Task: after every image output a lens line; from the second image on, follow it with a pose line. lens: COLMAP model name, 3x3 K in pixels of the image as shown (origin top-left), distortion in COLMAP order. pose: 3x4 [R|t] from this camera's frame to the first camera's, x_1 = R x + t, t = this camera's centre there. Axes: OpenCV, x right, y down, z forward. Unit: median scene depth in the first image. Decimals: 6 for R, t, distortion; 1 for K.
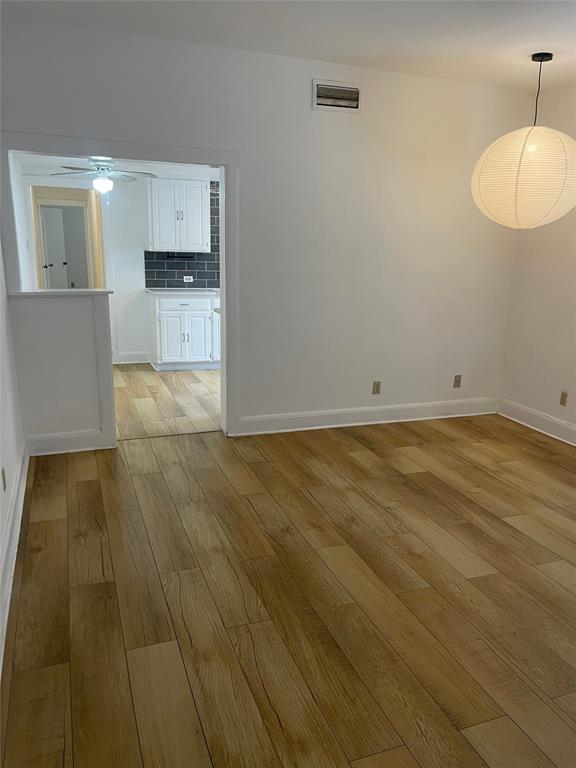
lens RADIAL K [[586.7, 0, 287.1], [0, 586.7, 391.8], [0, 0, 1]] dist [0.045017, -0.017719]
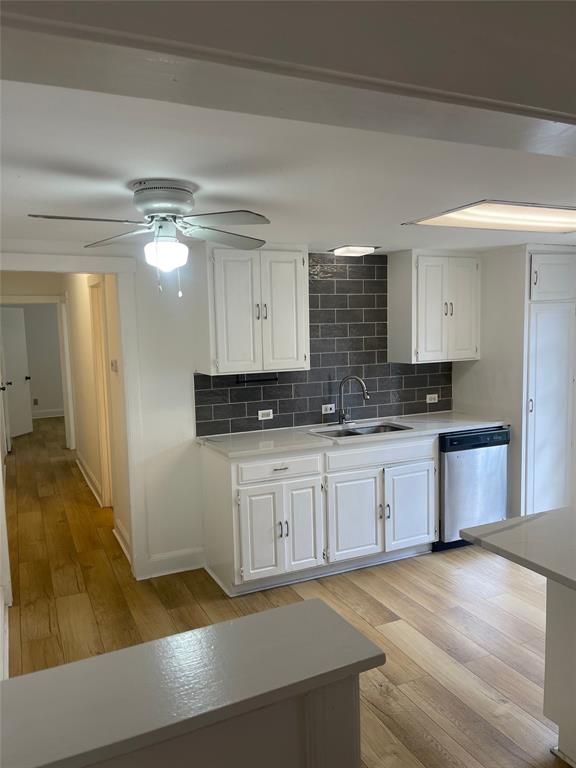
lens RADIAL K [[586.7, 0, 286.2], [0, 586.7, 384.2], [0, 0, 1]] dist [0.045017, -0.017719]
pose [[0.995281, -0.054470, 0.080298, -0.202460], [0.065919, 0.986843, -0.147632, -0.141086], [-0.071200, 0.152228, 0.985777, 0.441543]]
